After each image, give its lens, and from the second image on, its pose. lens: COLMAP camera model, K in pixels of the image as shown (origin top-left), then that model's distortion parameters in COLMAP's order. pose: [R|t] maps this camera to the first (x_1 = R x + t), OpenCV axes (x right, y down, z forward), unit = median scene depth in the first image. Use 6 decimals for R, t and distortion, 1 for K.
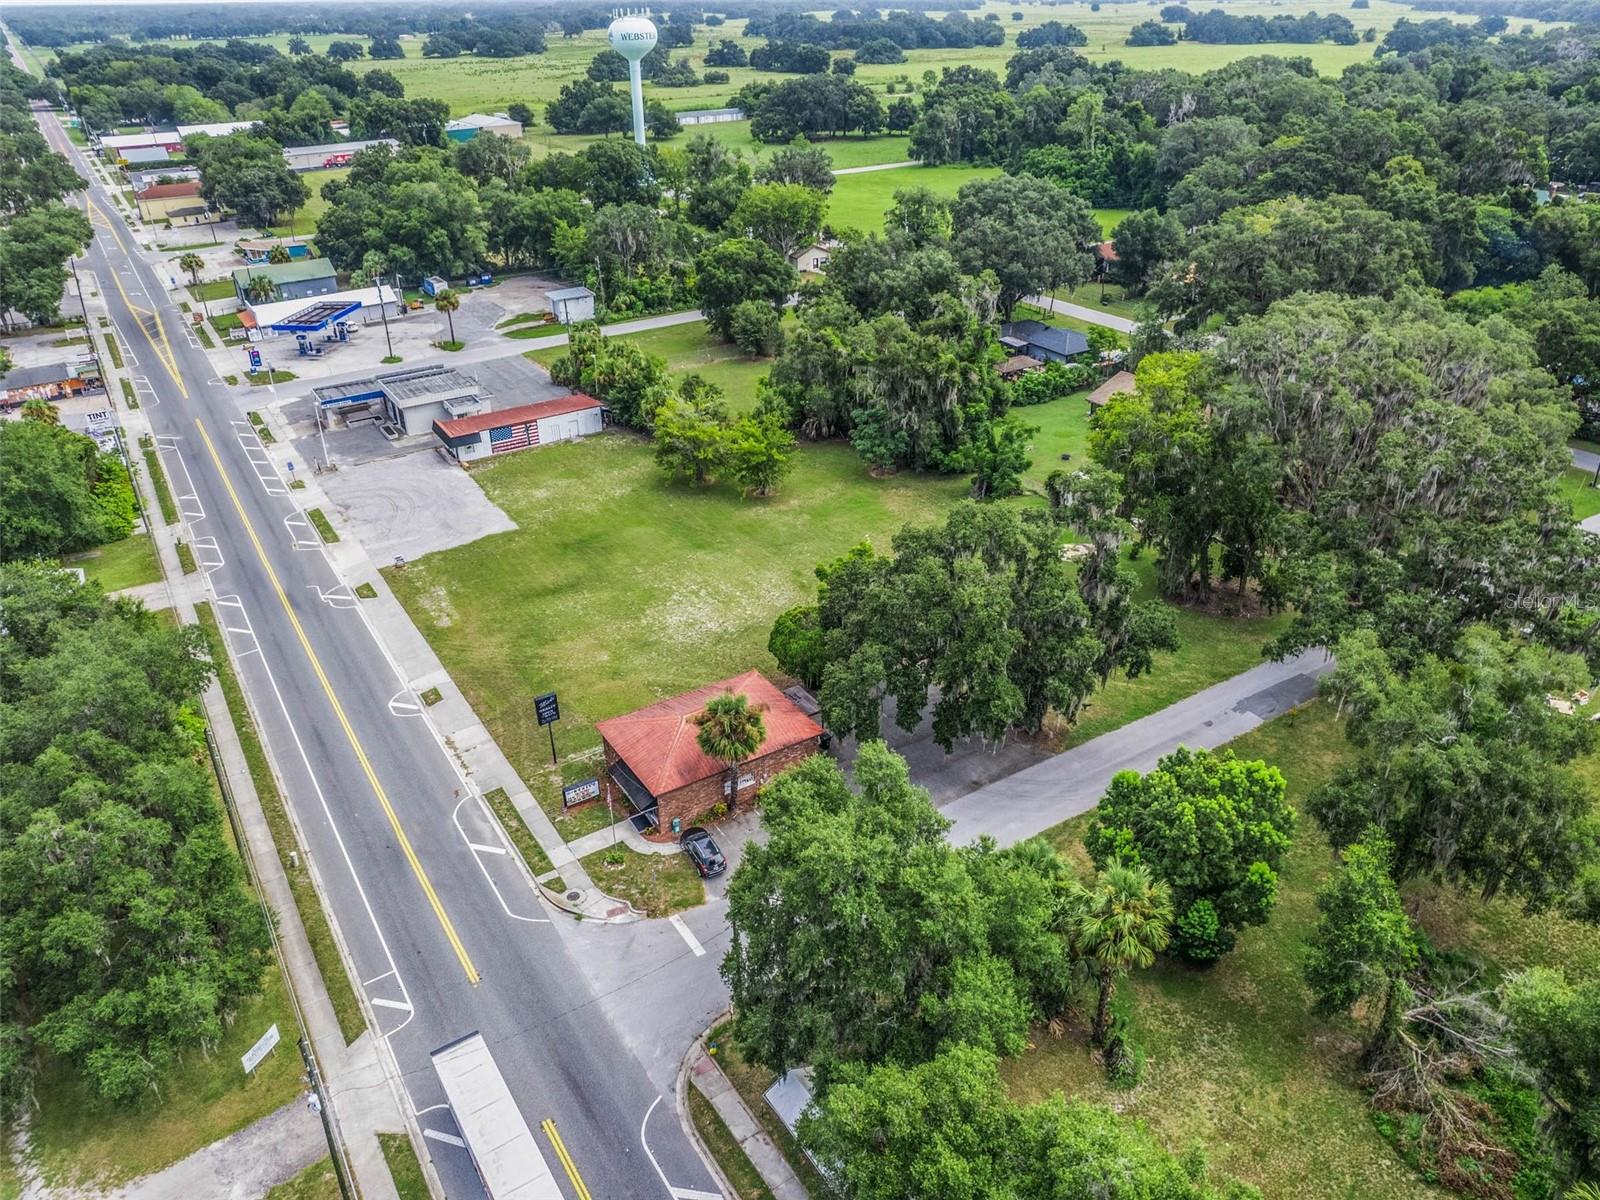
lens RADIAL K [[1151.1, 0, 803.9], [0, 1151.1, 599.4], [0, 0, 1]] dist [-0.070477, 0.058167]
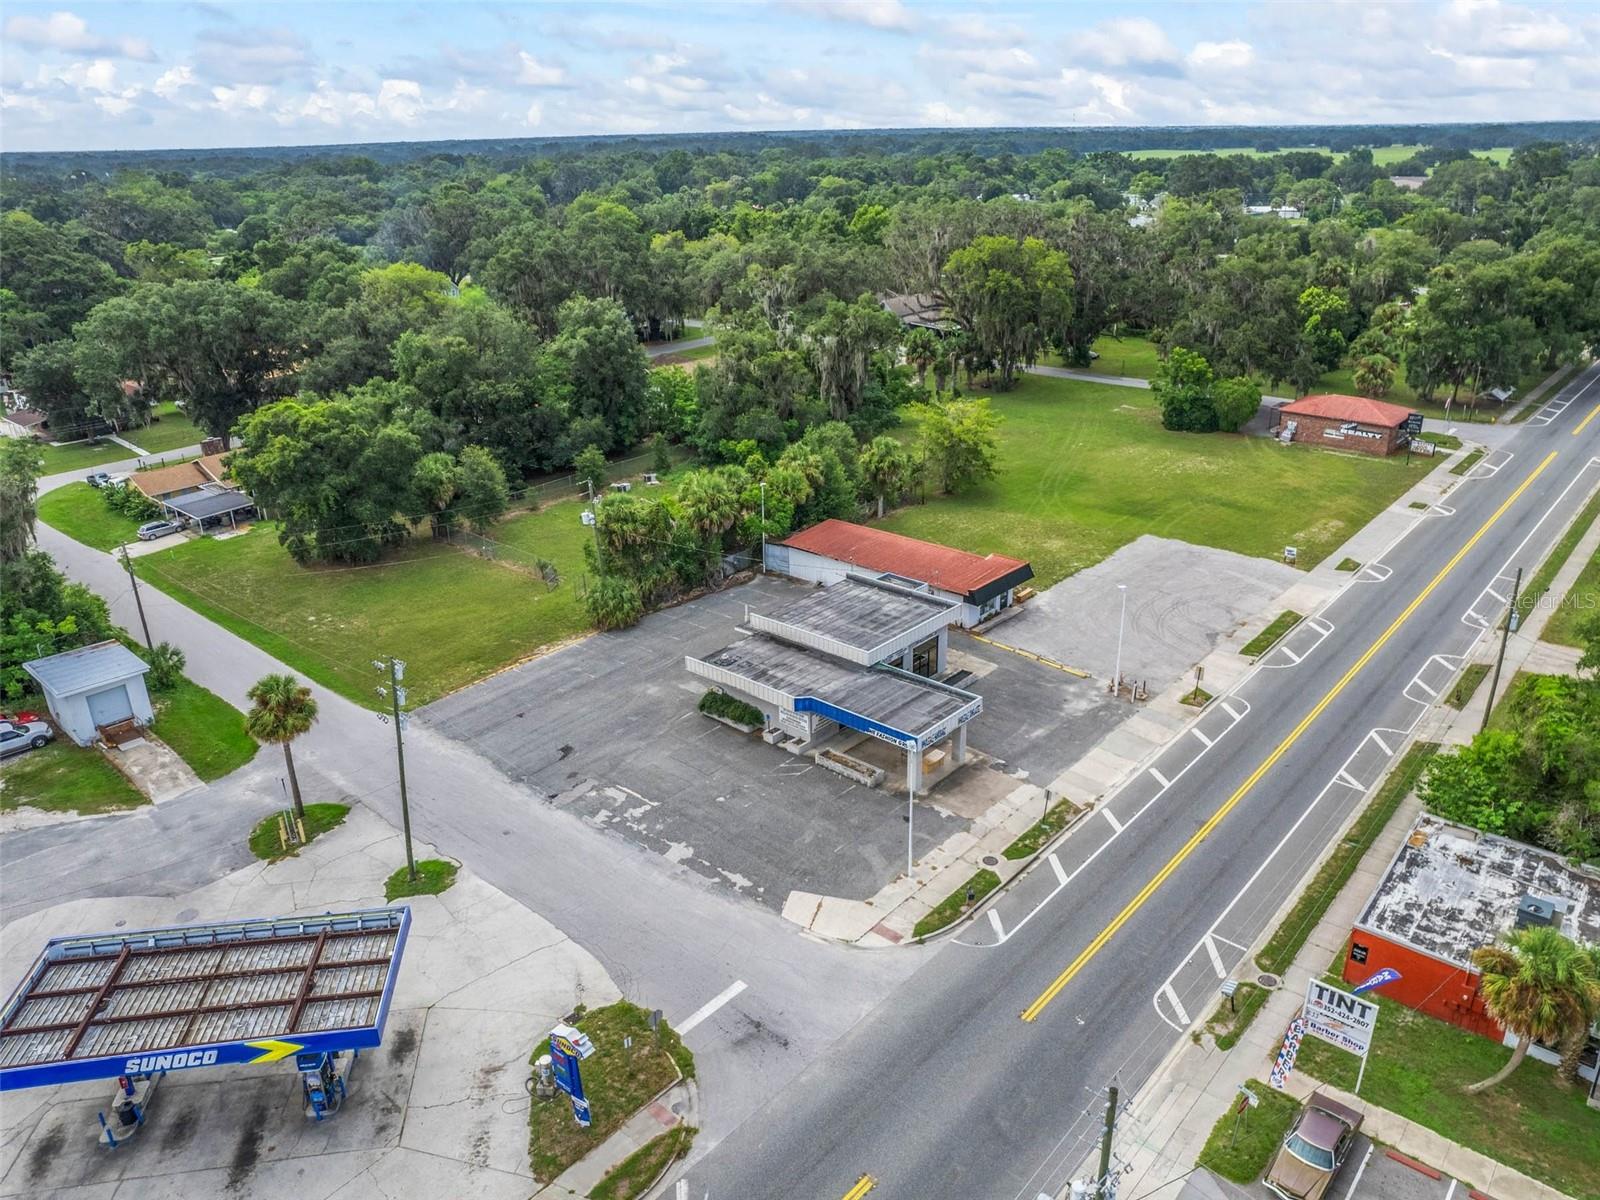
lens RADIAL K [[1151.1, 0, 803.9], [0, 1151.1, 599.4], [0, 0, 1]] dist [-0.070477, 0.058167]
pose [[-0.279990, -0.341959, 0.897034, -0.670789], [0.482189, 0.757893, 0.439422, -0.368213], [-0.830120, 0.555573, -0.047313, 0.875732]]
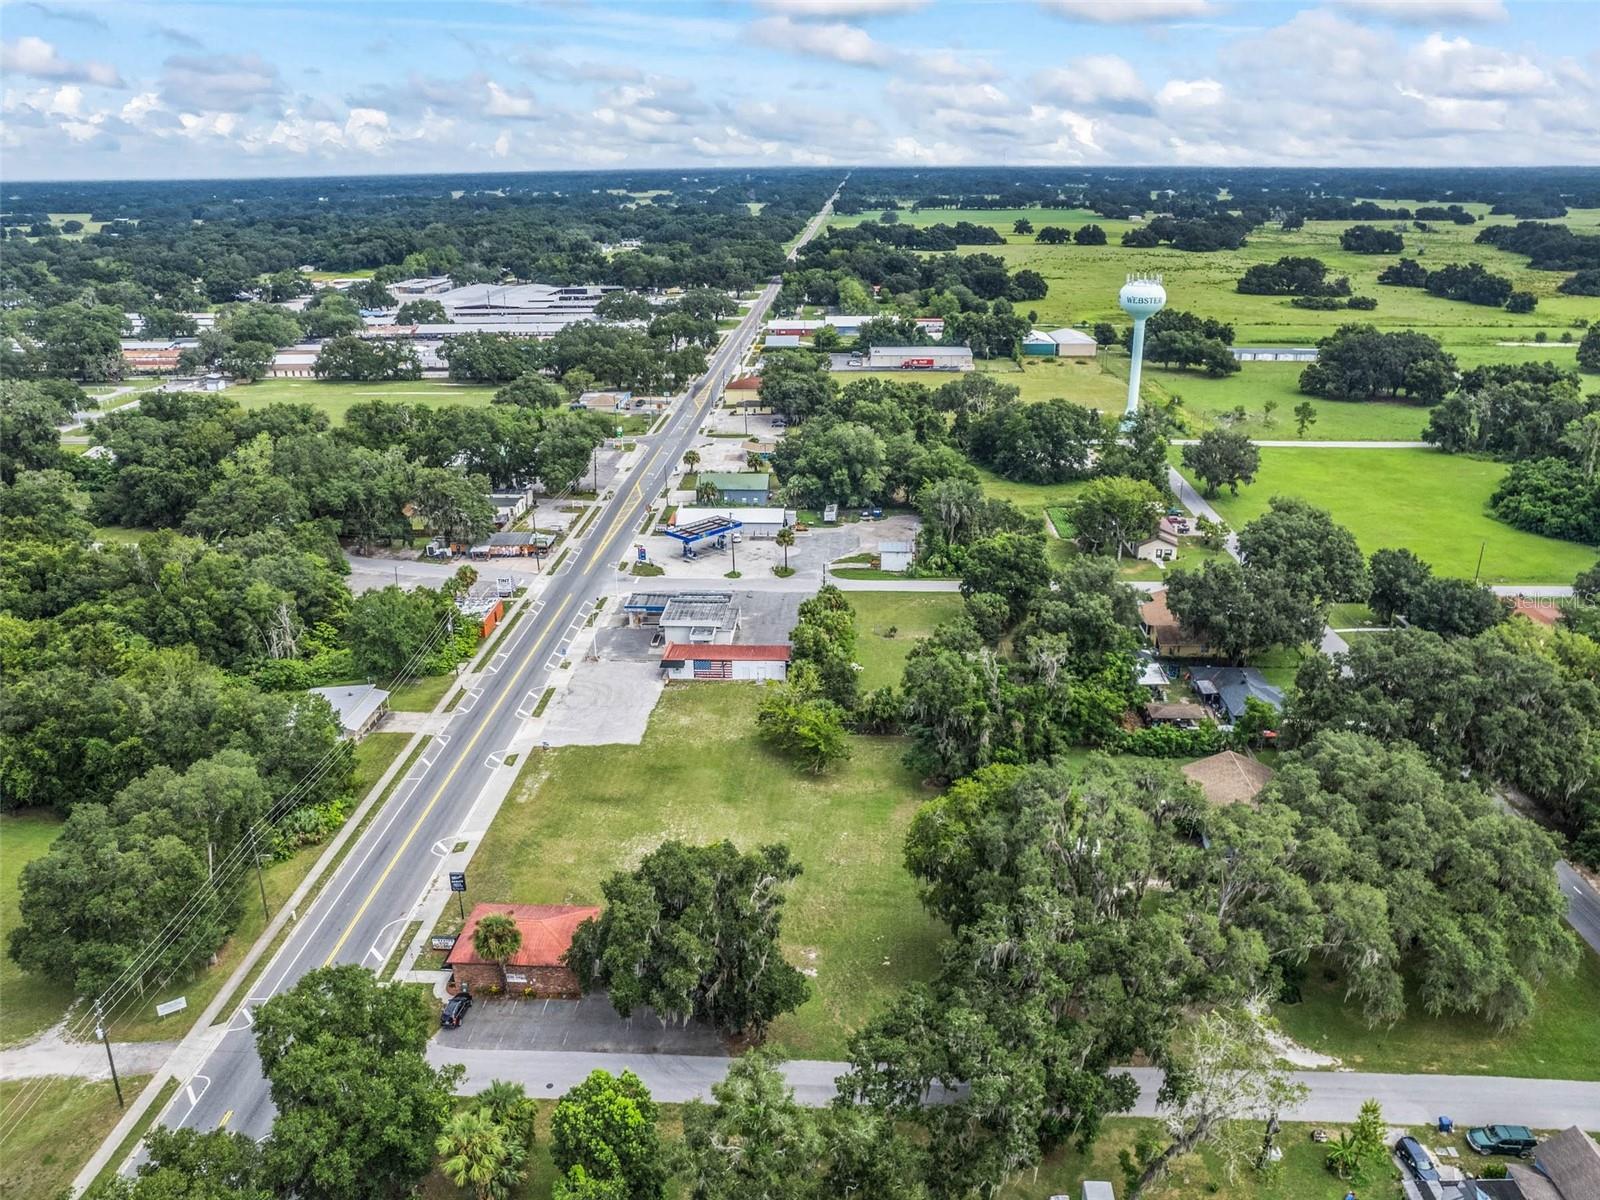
lens RADIAL K [[1175.8, 0, 801.7], [0, 1175.8, 597.8], [0, 0, 1]] dist [-0.074385, 0.063317]
pose [[0.816355, 0.213864, -0.536495, 0.408776], [-0.281208, 0.958554, -0.045787, -0.147301], [0.504467, 0.188245, 0.842660, -0.060183]]
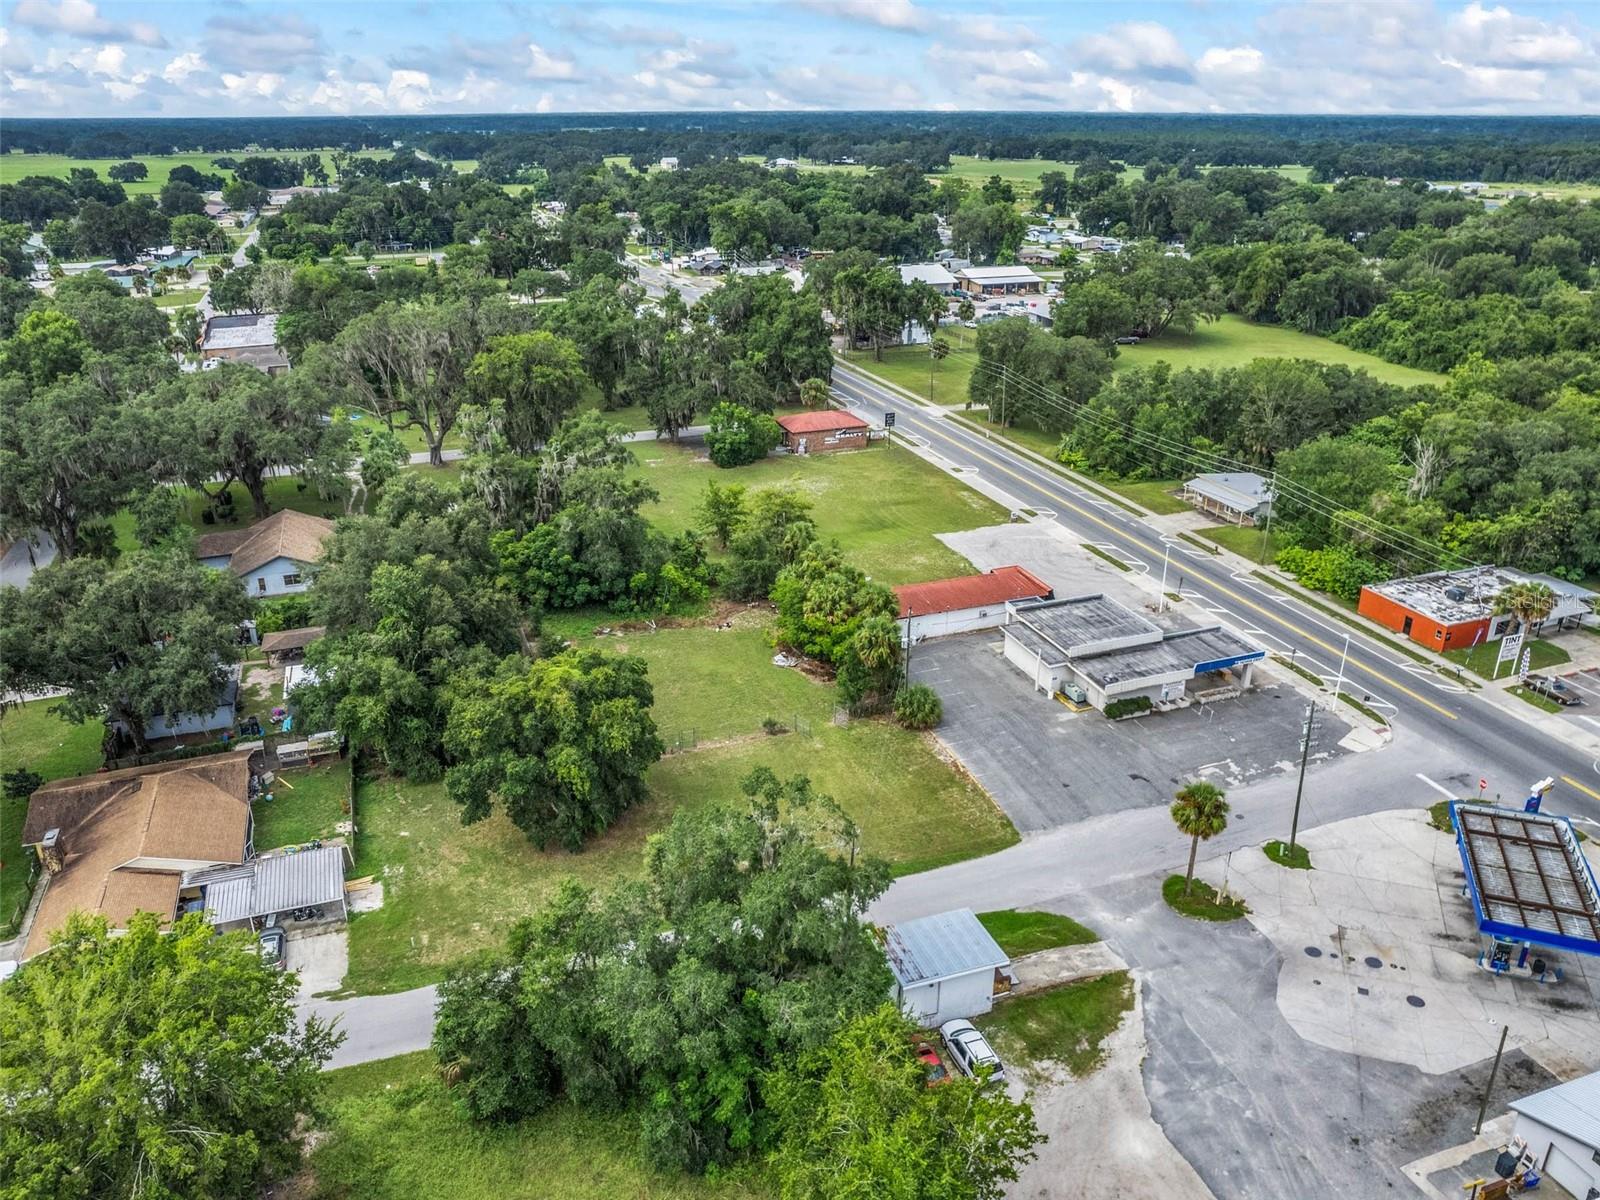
lens RADIAL K [[1175.8, 0, 801.7], [0, 1175.8, 597.8], [0, 0, 1]] dist [-0.074385, 0.063317]
pose [[-0.977150, -0.061650, 0.203411, -0.253102], [0.120203, 0.628984, 0.768069, -0.685138], [-0.175294, 0.774970, -0.607202, 1.253030]]
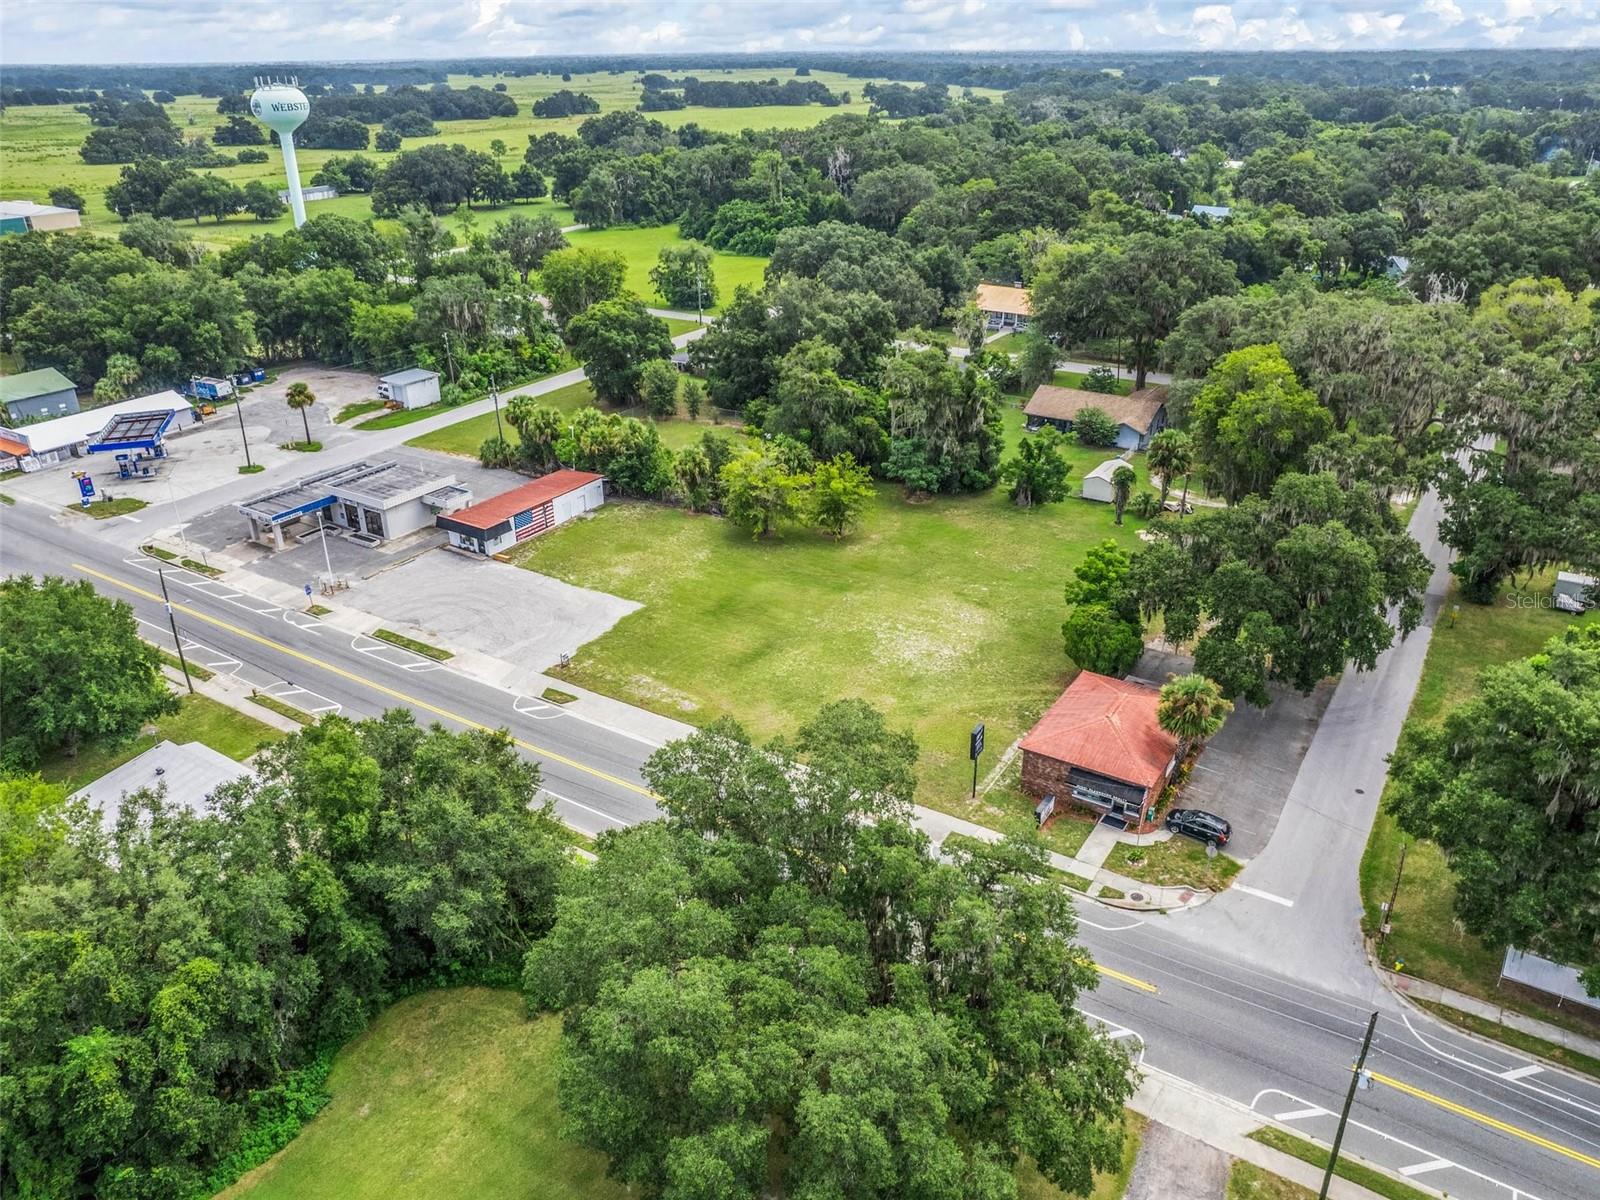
lens RADIAL K [[1167.4, 0, 800.0], [0, 1167.4, 600.0], [0, 0, 1]] dist [-0.067657, 0.049070]
pose [[0.906542, -0.174326, 0.384438, -0.337688], [0.196175, 0.980403, -0.018030, -0.016965], [-0.373761, 0.091762, 0.922975, 0.053879]]
